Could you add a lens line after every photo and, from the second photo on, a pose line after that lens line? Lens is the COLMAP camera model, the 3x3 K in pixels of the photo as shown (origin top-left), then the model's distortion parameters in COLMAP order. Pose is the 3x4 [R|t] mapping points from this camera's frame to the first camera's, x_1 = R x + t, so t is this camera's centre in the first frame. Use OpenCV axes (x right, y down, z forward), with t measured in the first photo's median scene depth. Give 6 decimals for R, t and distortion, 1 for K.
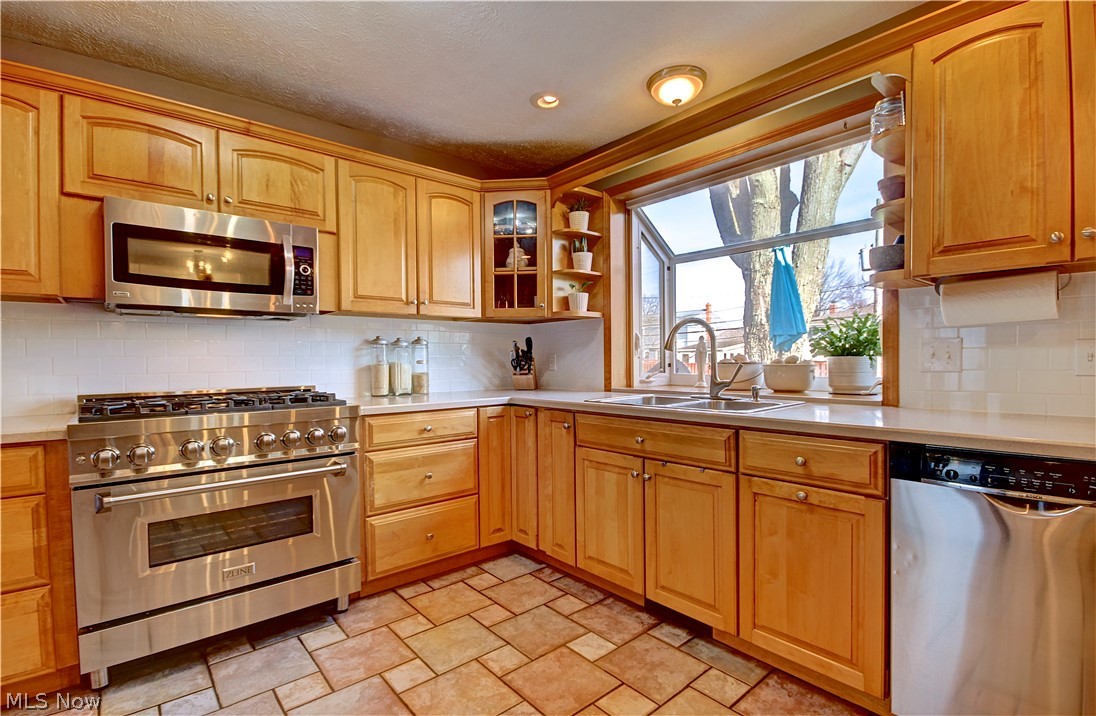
lens RADIAL K [[521.9, 0, 561.6], [0, 521.9, 366.9], [0, 0, 1]] dist [0.000411, -0.007554]
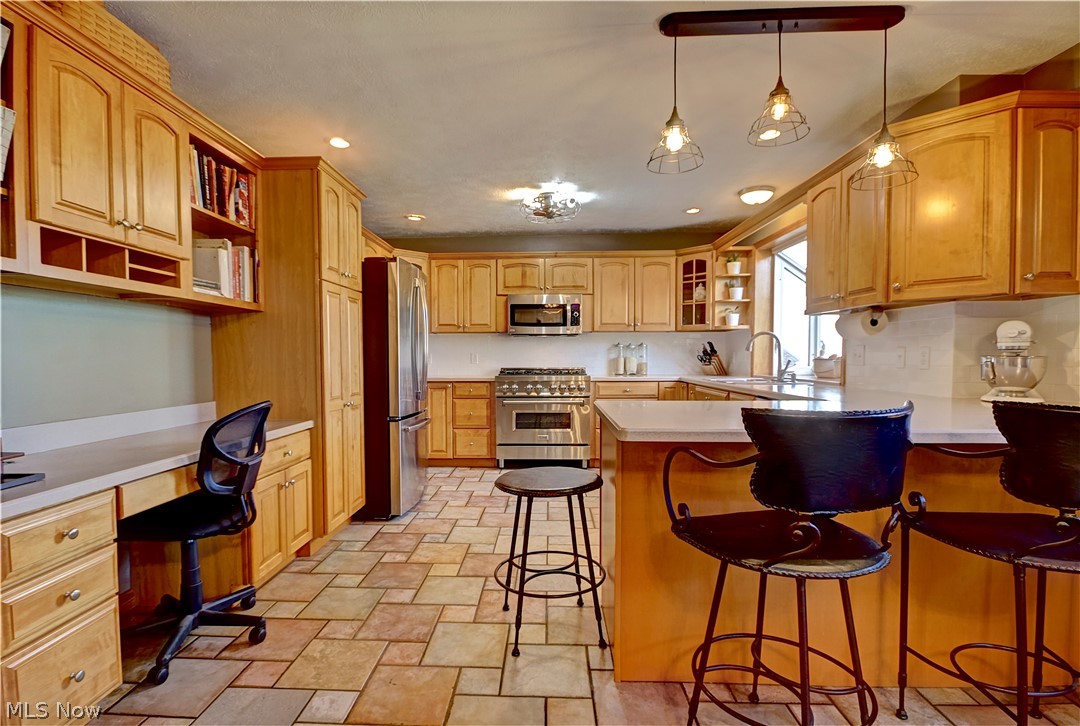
lens RADIAL K [[511.0, 0, 525.3], [0, 511.0, 377.4], [0, 0, 1]] dist [0.000025, -0.011145]
pose [[0.721451, 0.038388, -0.691401, 0.770580], [-0.016645, 0.999135, 0.038106, 0.002617], [0.692266, -0.015983, 0.721466, -0.640449]]
